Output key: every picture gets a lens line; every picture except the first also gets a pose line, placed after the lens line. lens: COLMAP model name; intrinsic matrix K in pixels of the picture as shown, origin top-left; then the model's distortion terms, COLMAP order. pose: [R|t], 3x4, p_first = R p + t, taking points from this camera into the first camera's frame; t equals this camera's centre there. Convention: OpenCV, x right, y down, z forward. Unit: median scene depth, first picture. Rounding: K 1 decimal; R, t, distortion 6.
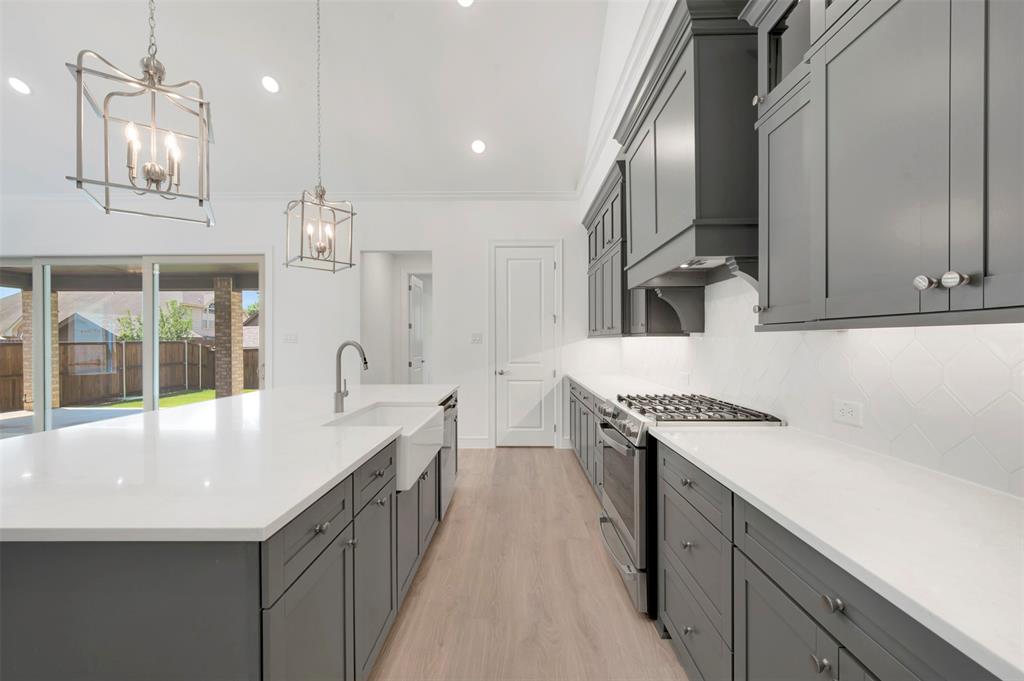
lens RADIAL K [[404.3, 0, 515.2], [0, 404.3, 344.3], [0, 0, 1]] dist [-0.000549, -0.000260]
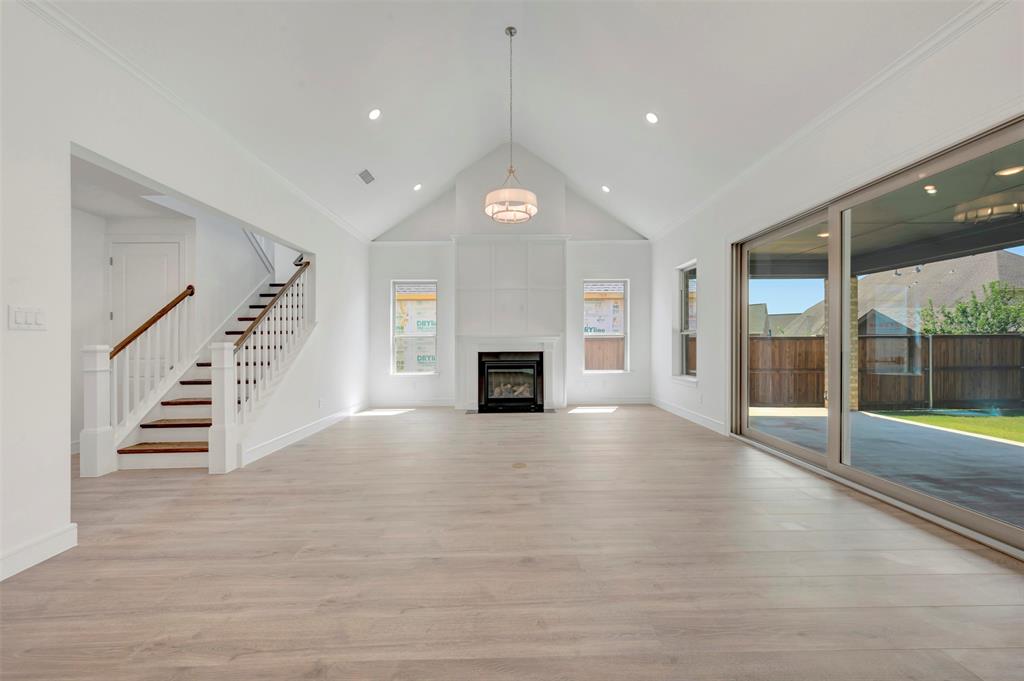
lens RADIAL K [[404.3, 0, 515.8], [0, 404.3, 344.2], [0, 0, 1]] dist [-0.000549, -0.000260]
pose [[0.022822, 0.007445, -0.999712, -0.249815], [-0.006056, 0.999955, 0.007309, 0.011689], [0.999721, 0.005887, 0.022866, 0.219646]]
